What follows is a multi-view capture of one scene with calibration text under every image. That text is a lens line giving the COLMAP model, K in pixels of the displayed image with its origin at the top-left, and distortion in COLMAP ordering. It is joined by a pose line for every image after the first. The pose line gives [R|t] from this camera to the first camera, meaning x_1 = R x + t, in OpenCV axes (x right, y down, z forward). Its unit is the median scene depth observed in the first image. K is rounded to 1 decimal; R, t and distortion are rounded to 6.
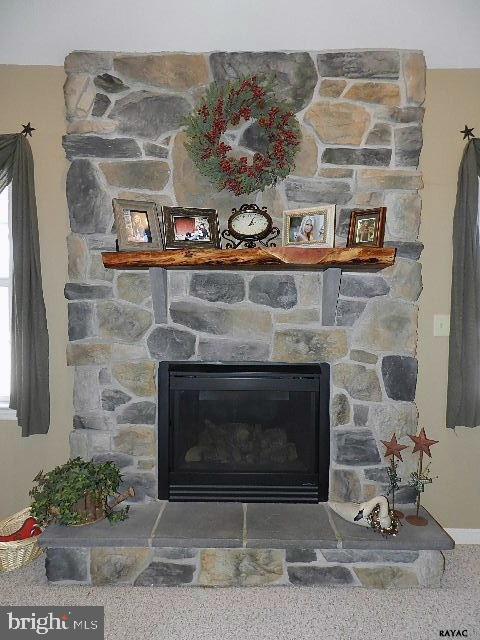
lens RADIAL K [[431.6, 0, 241.5], [0, 431.6, 324.6], [0, 0, 1]] dist [0.022406, -0.009826]
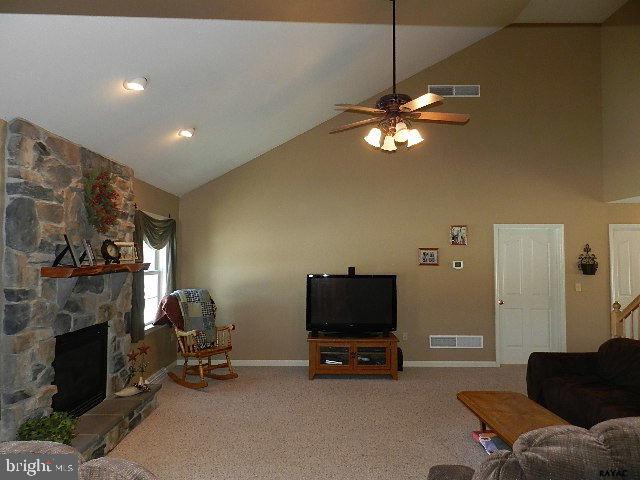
lens RADIAL K [[431.6, 0, 317.5], [0, 431.6, 241.4], [0, 0, 1]] dist [0.022406, -0.009826]
pose [[-0.005210, 0.029369, 0.999555, -1.741182], [0.035491, 0.998944, -0.029166, -0.172205], [-0.999356, 0.035324, -0.006247, 0.100910]]
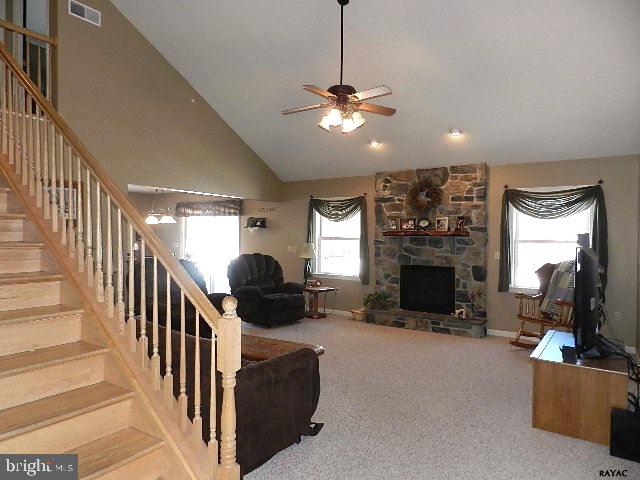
lens RADIAL K [[431.6, 0, 318.7], [0, 431.6, 240.0], [0, 0, 1]] dist [0.022406, -0.009826]
pose [[0.833708, 0.003033, -0.552197, 1.095392], [-0.022465, 0.999343, -0.028430, 0.007920], [0.551749, 0.036107, 0.833229, -2.051478]]
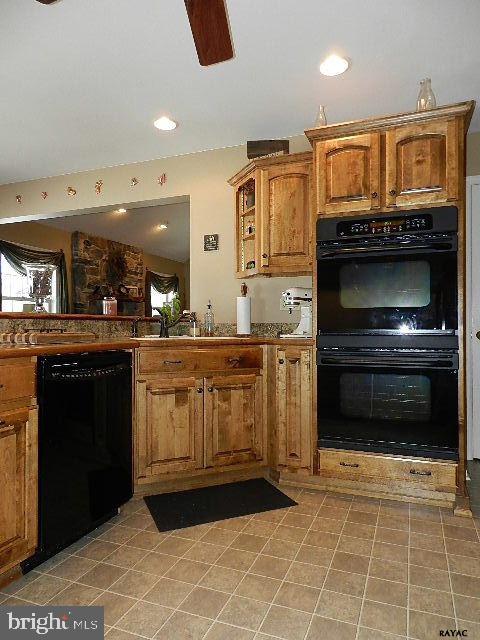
lens RADIAL K [[431.6, 0, 242.9], [0, 431.6, 323.4], [0, 0, 1]] dist [0.022406, -0.009826]
pose [[0.356198, -0.006513, 0.934388, -2.936555], [0.037971, 0.999251, -0.007510, 0.122035], [-0.933639, 0.038155, 0.356179, -1.239440]]
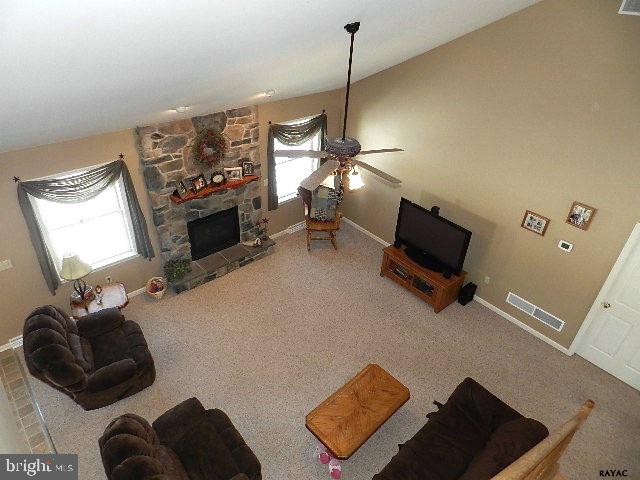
lens RADIAL K [[431.6, 0, 316.4], [0, 431.6, 241.0], [0, 0, 1]] dist [0.022406, -0.009826]
pose [[0.749502, -0.350236, 0.561766, -1.248797], [-0.009286, 0.842941, 0.537925, -1.415098], [-0.661937, -0.408393, 0.628534, -1.482427]]
